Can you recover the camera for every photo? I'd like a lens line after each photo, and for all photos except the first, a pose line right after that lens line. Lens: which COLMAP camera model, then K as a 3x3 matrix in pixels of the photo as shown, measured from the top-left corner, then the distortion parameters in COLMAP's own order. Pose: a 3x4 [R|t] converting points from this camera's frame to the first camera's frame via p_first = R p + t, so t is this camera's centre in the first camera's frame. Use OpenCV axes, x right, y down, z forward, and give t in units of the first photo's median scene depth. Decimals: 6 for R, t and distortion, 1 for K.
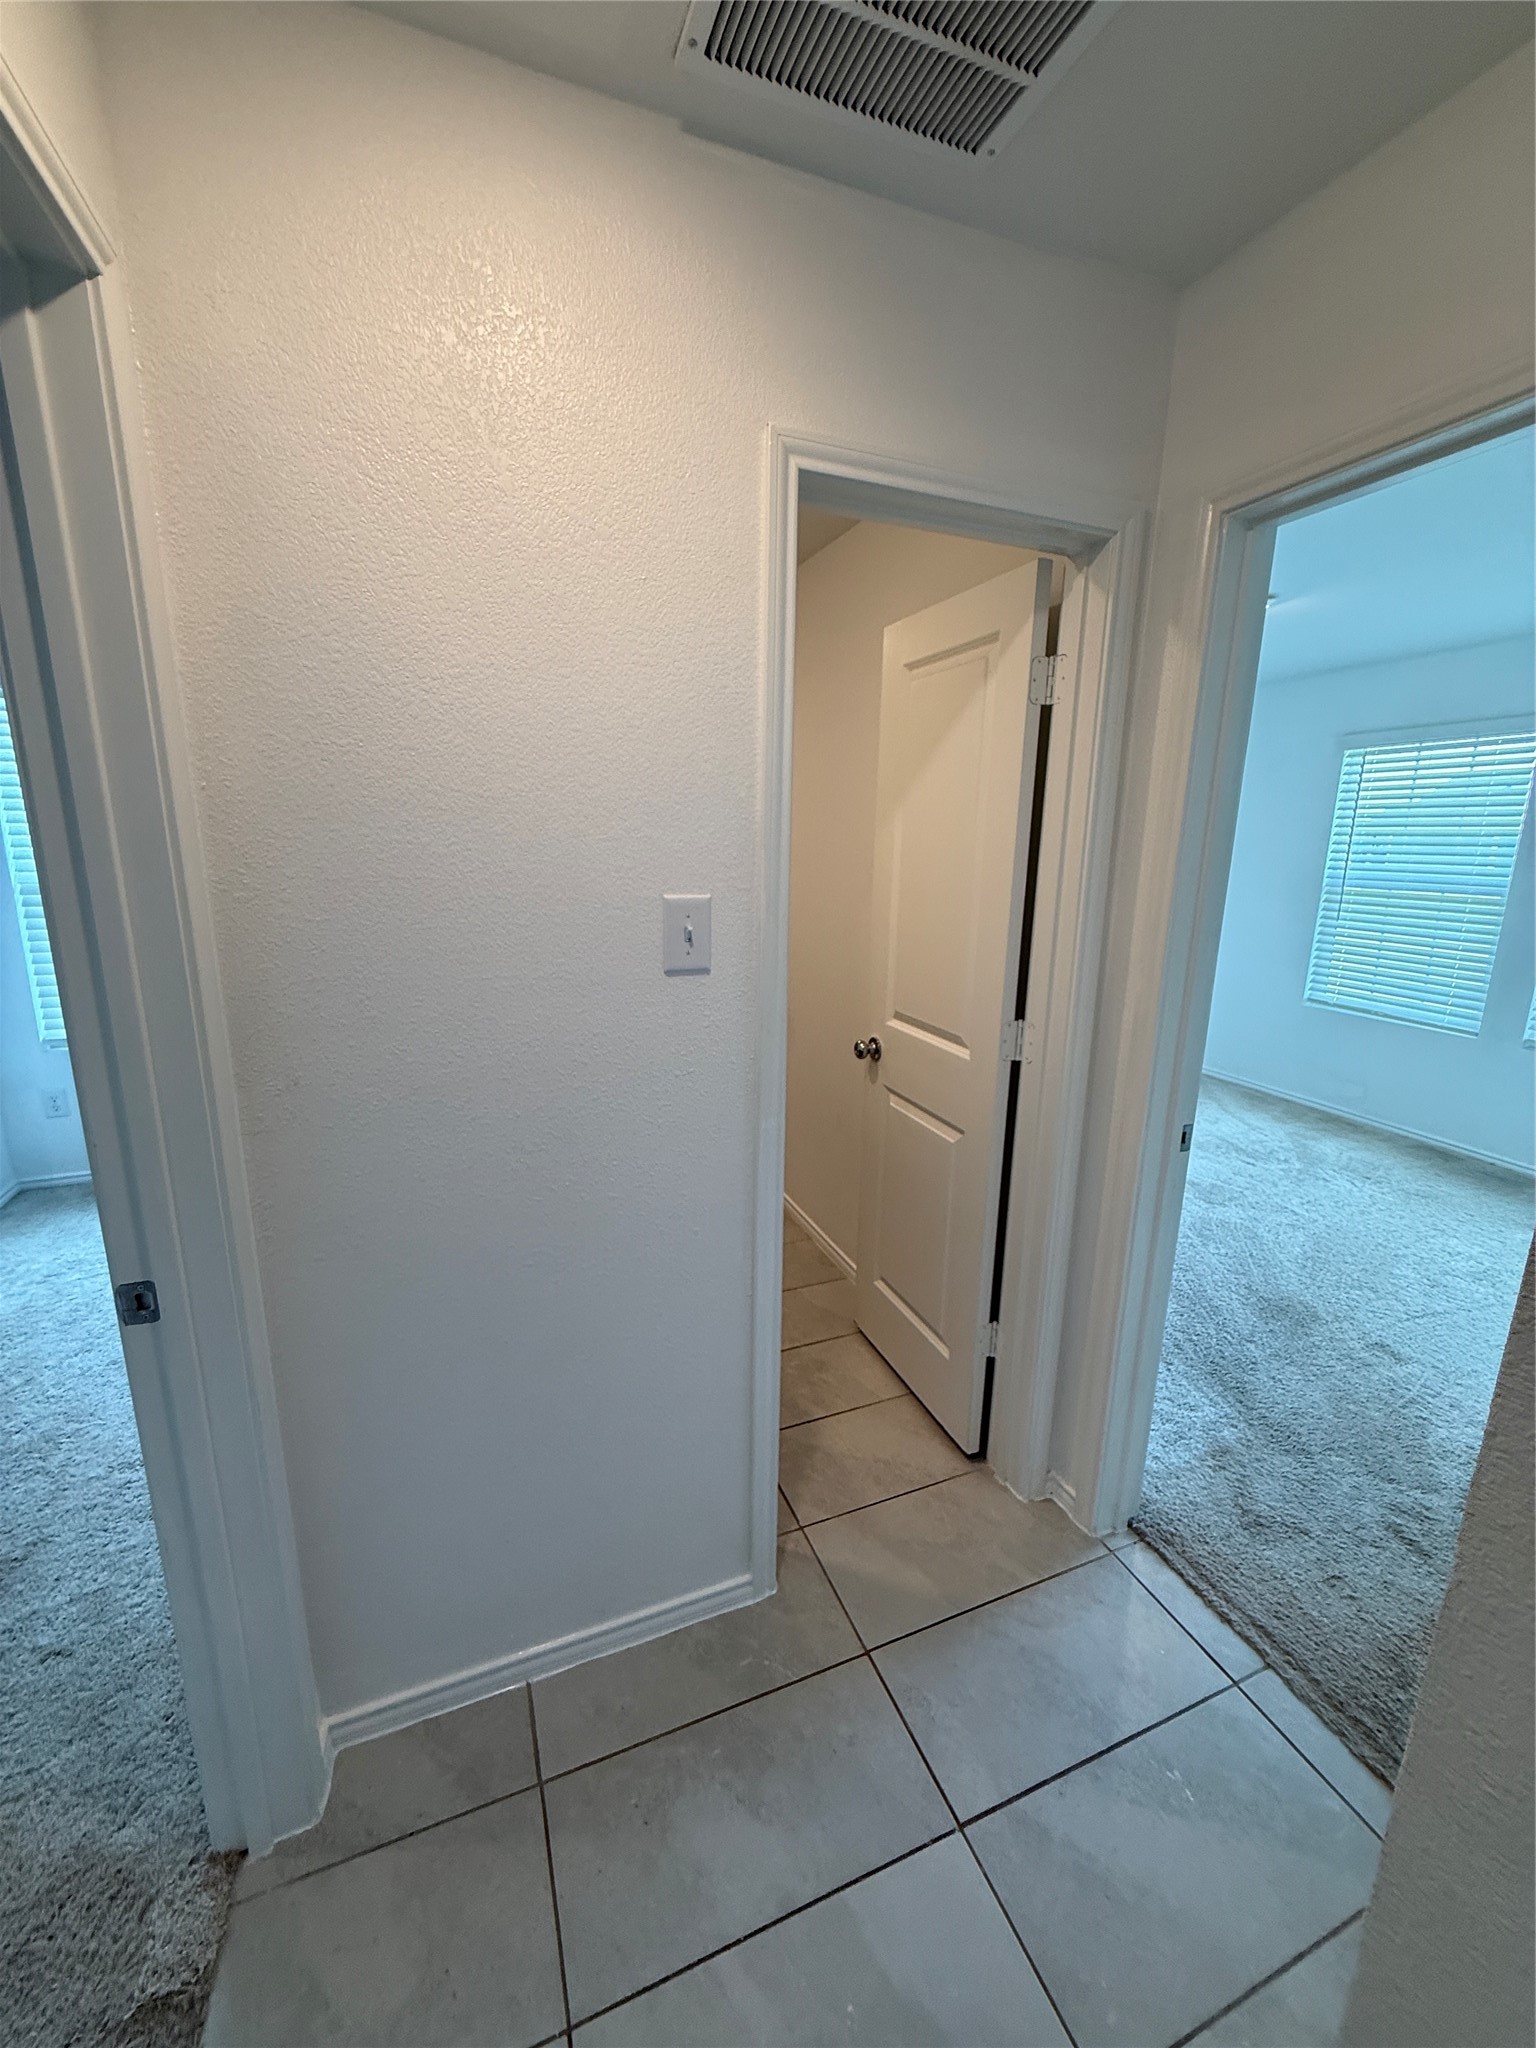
lens RADIAL K [[817.8, 0, 761.7], [0, 817.8, 1021.2], [0, 0, 1]] dist [-0.003198, 0.000355]
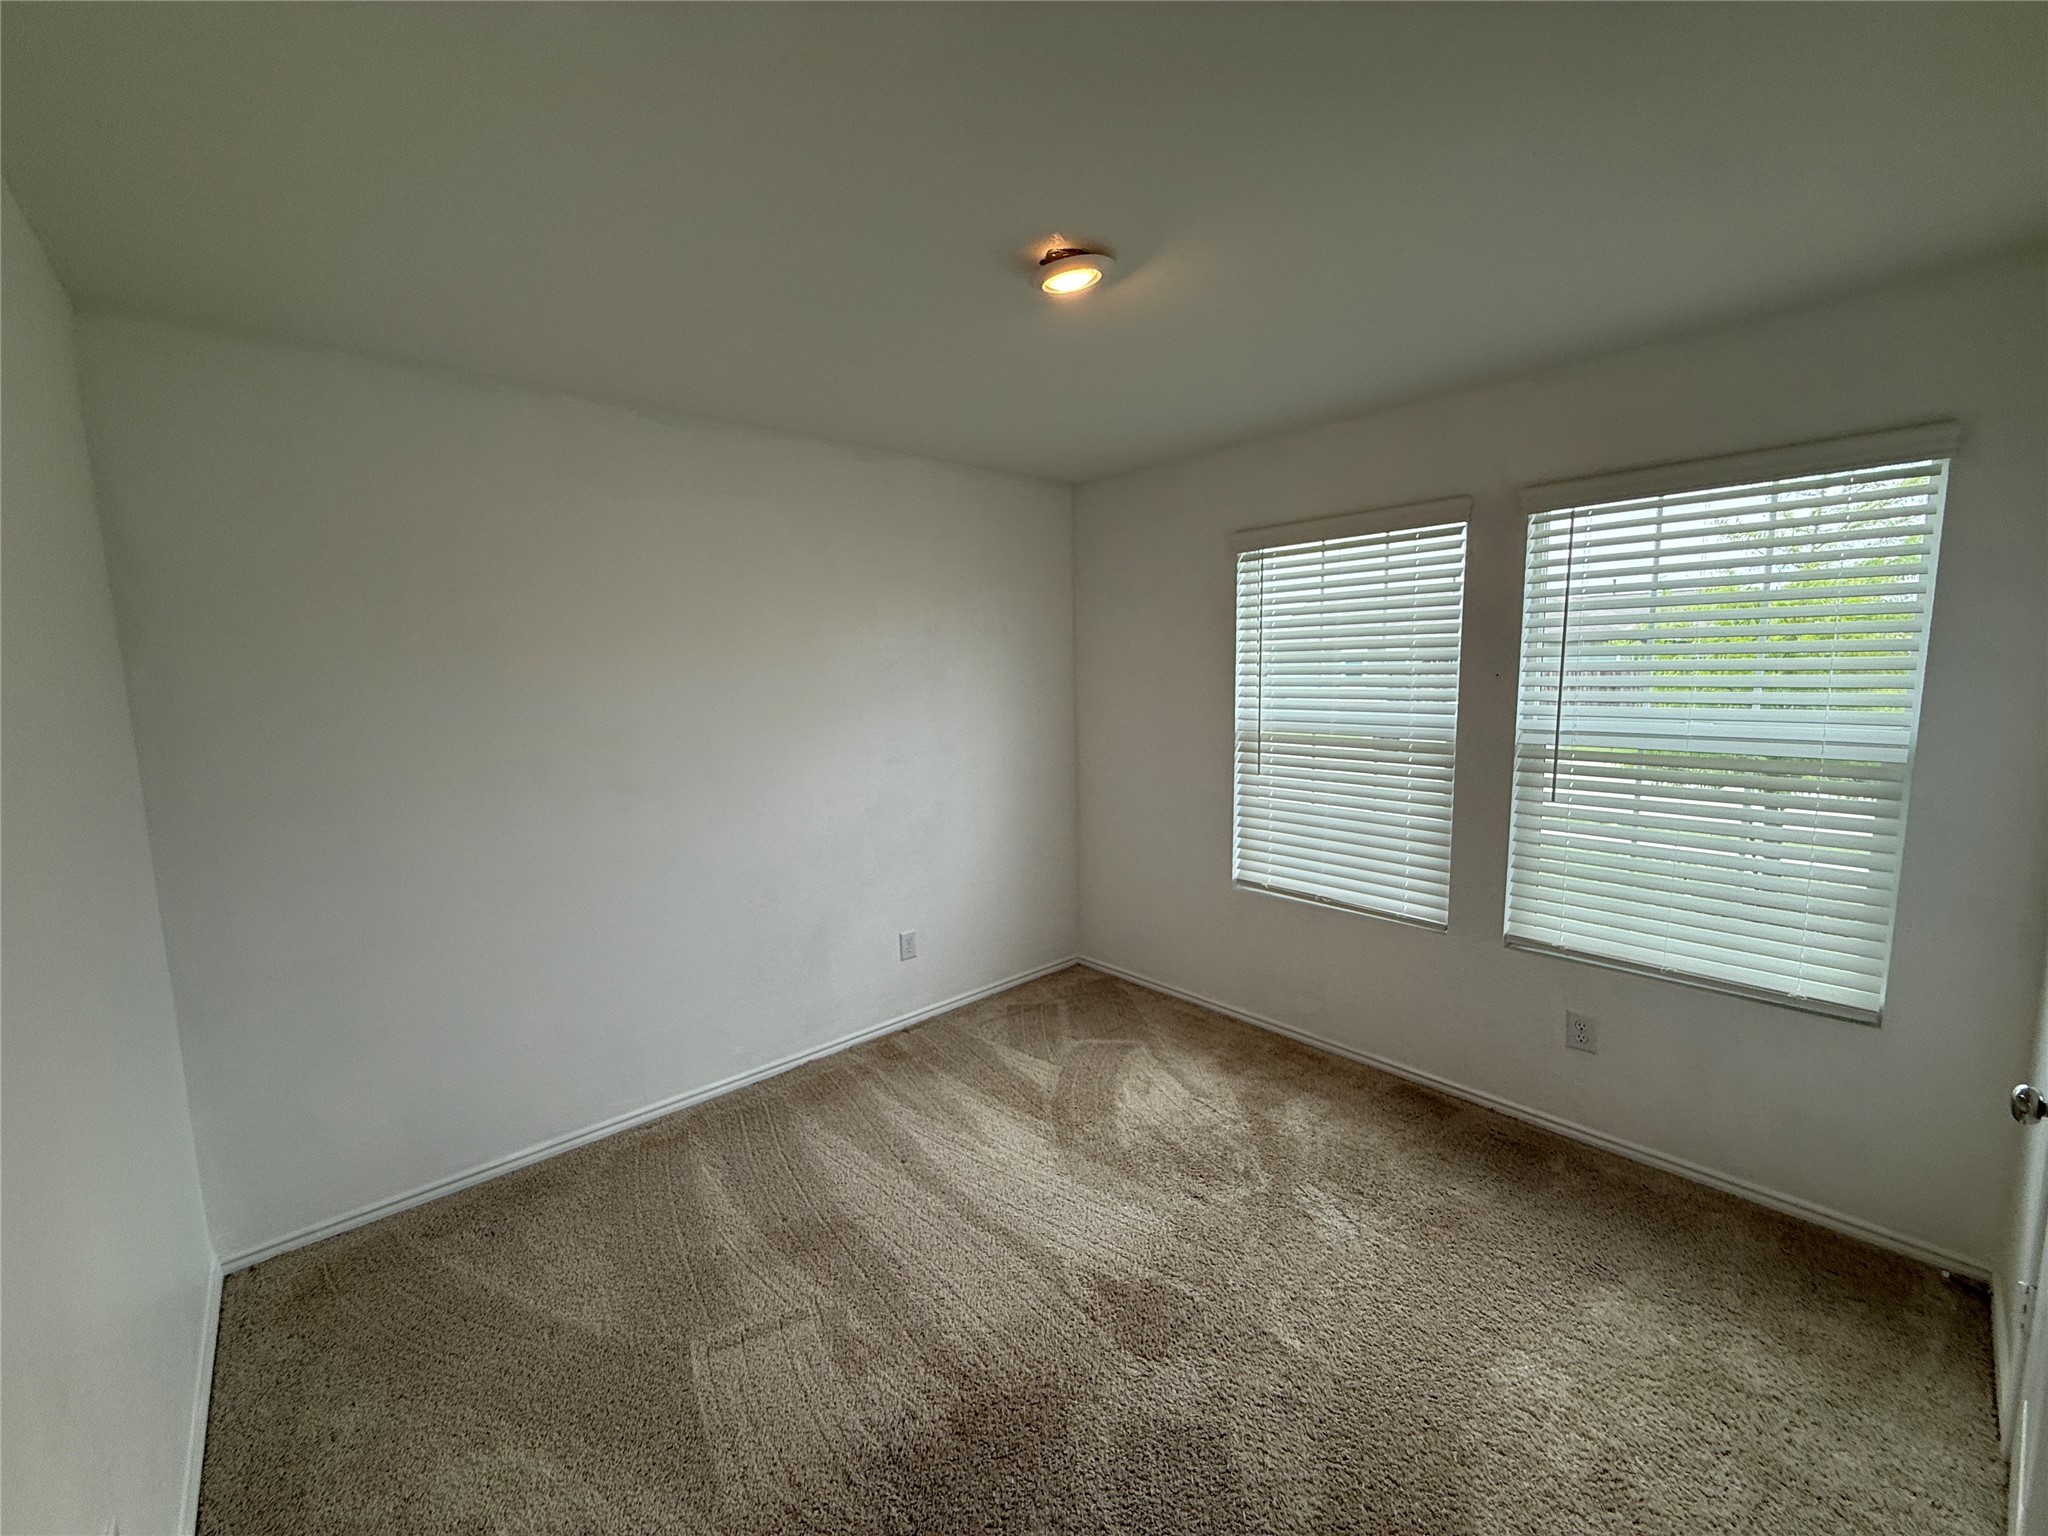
lens RADIAL K [[817.8, 0, 1009.8], [0, 817.8, 773.1], [0, 0, 1]] dist [-0.003198, 0.000355]
pose [[0.941014, -0.081137, 0.328495, 0.267322], [0.110602, 0.991254, -0.071997, -0.105342], [-0.319781, 0.104082, 0.941758, 0.401682]]
